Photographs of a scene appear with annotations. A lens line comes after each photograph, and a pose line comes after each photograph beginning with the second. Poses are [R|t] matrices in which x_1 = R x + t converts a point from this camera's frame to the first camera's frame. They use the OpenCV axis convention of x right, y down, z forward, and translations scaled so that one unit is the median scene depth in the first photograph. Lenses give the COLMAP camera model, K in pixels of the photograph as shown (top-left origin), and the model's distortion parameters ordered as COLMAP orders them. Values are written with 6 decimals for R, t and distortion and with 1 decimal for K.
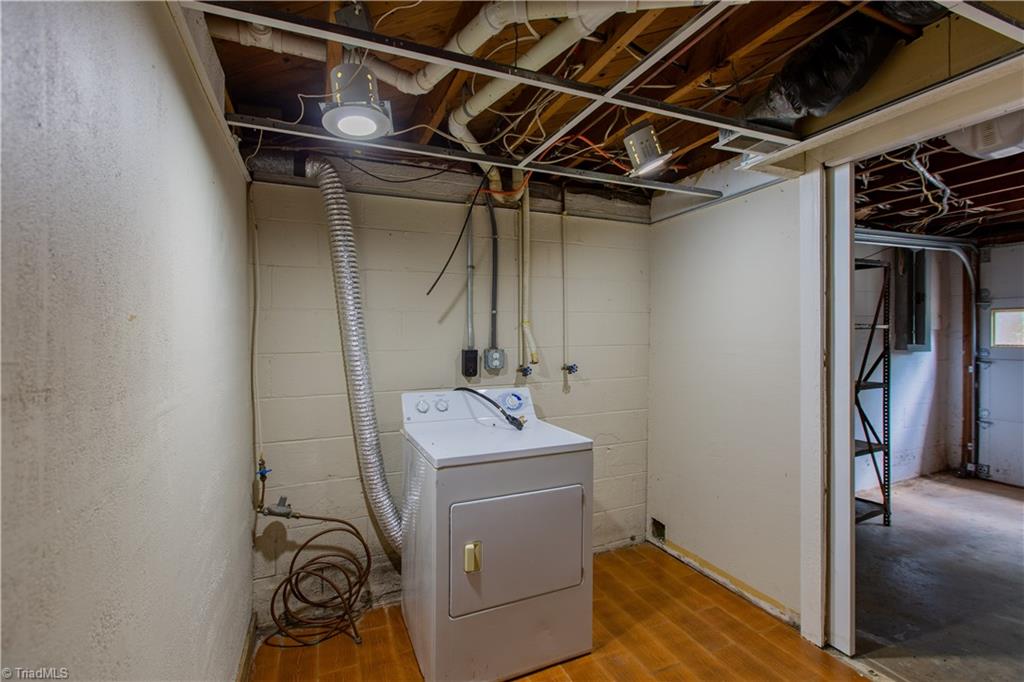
lens RADIAL K [[459.5, 0, 513.9], [0, 459.5, 340.9], [0, 0, 1]] dist [0.001147, -0.000717]
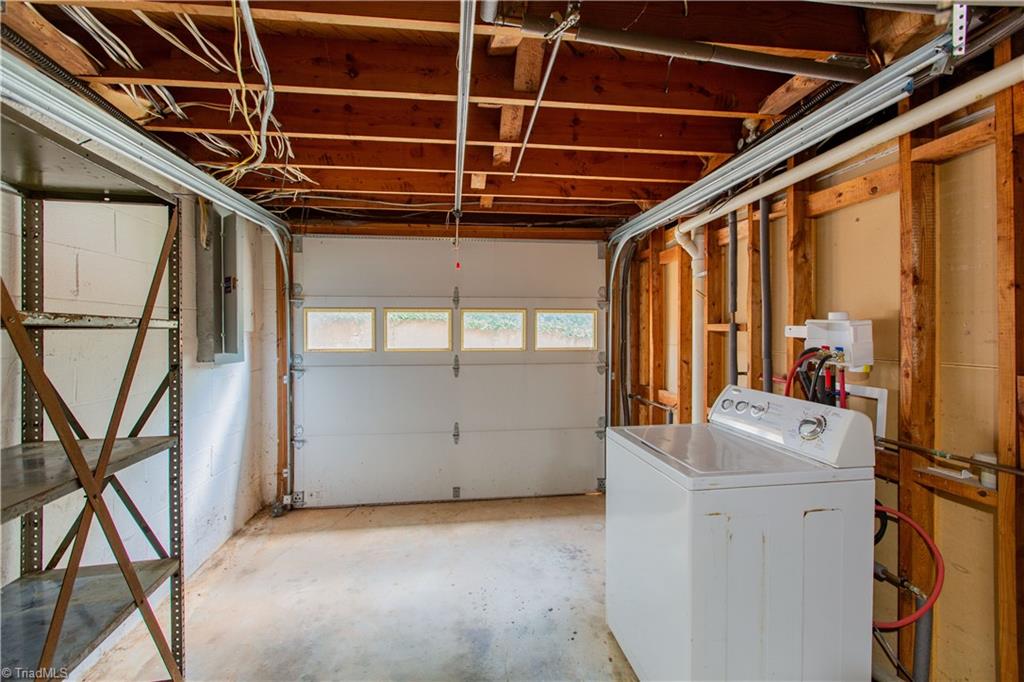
lens RADIAL K [[459.5, 0, 515.0], [0, 459.5, 339.0], [0, 0, 1]] dist [0.001147, -0.000717]
pose [[0.285483, -0.004512, 0.958373, 0.335472], [0.009085, 0.999957, 0.002001, -0.009725], [-0.958341, 0.008135, 0.285512, 0.384268]]
